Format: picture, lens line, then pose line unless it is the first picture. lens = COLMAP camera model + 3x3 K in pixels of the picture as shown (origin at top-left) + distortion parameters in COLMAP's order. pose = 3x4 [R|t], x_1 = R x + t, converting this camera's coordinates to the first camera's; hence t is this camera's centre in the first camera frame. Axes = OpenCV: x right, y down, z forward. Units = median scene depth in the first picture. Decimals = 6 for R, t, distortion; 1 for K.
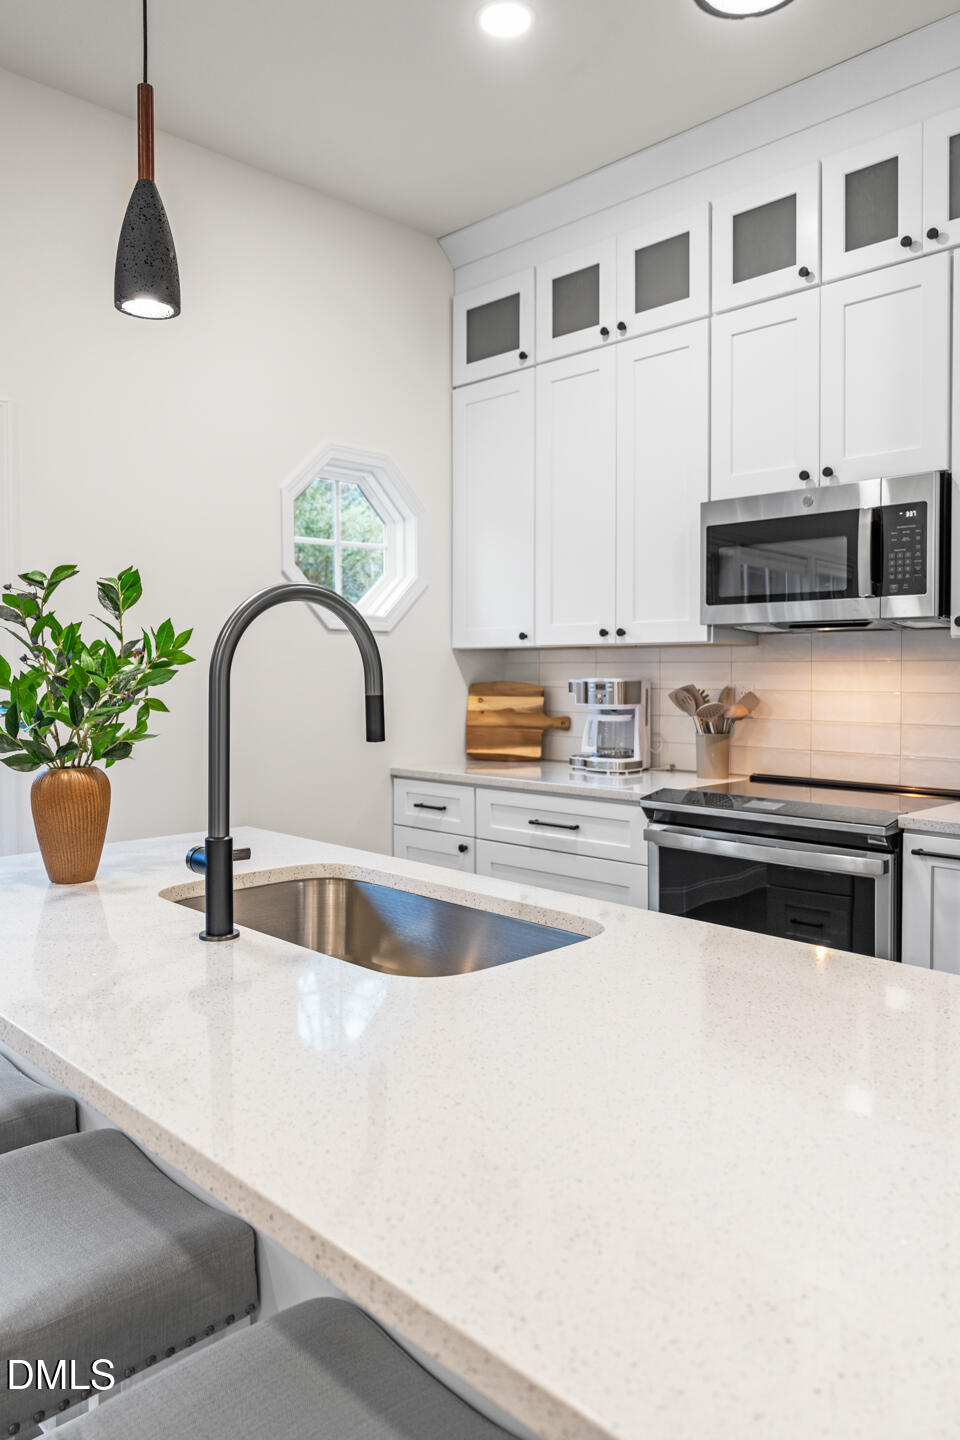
lens RADIAL K [[1030.7, 0, 479.2], [0, 1030.7, 693.6], [0, 0, 1]] dist [0.002033, 0.001236]
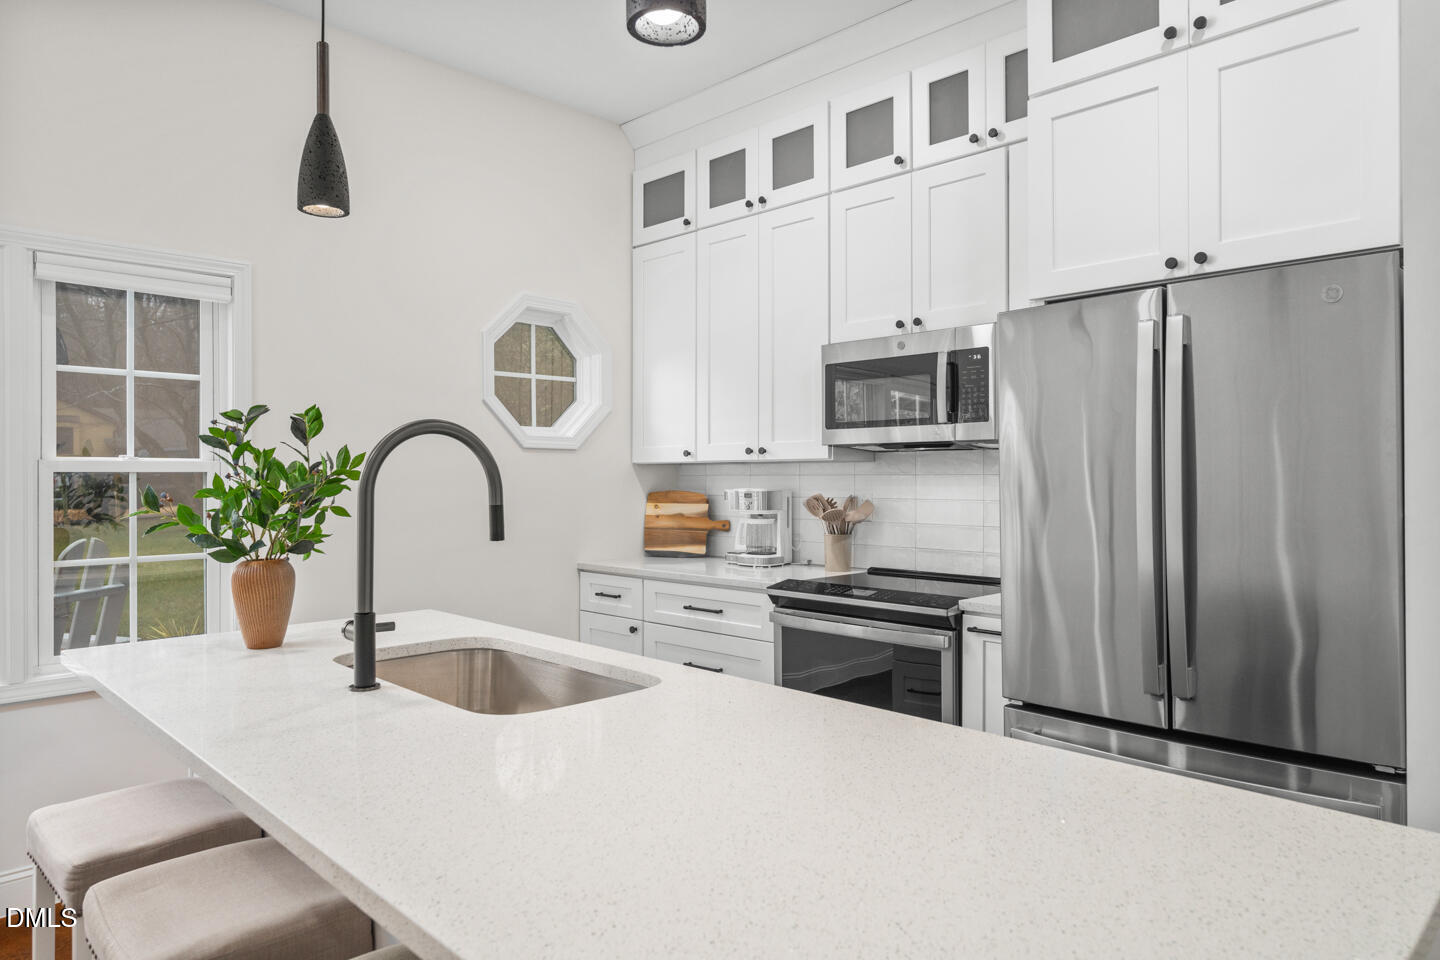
lens RADIAL K [[913.7, 0, 720.0], [0, 913.7, 480.0], [0, 0, 1]] dist [0.000879, 0.001934]
pose [[0.999982, 0.000013, 0.005997, 0.092373], [0.000112, 0.999782, -0.020866, -0.002976], [-0.005996, 0.020866, 0.999764, -0.083873]]
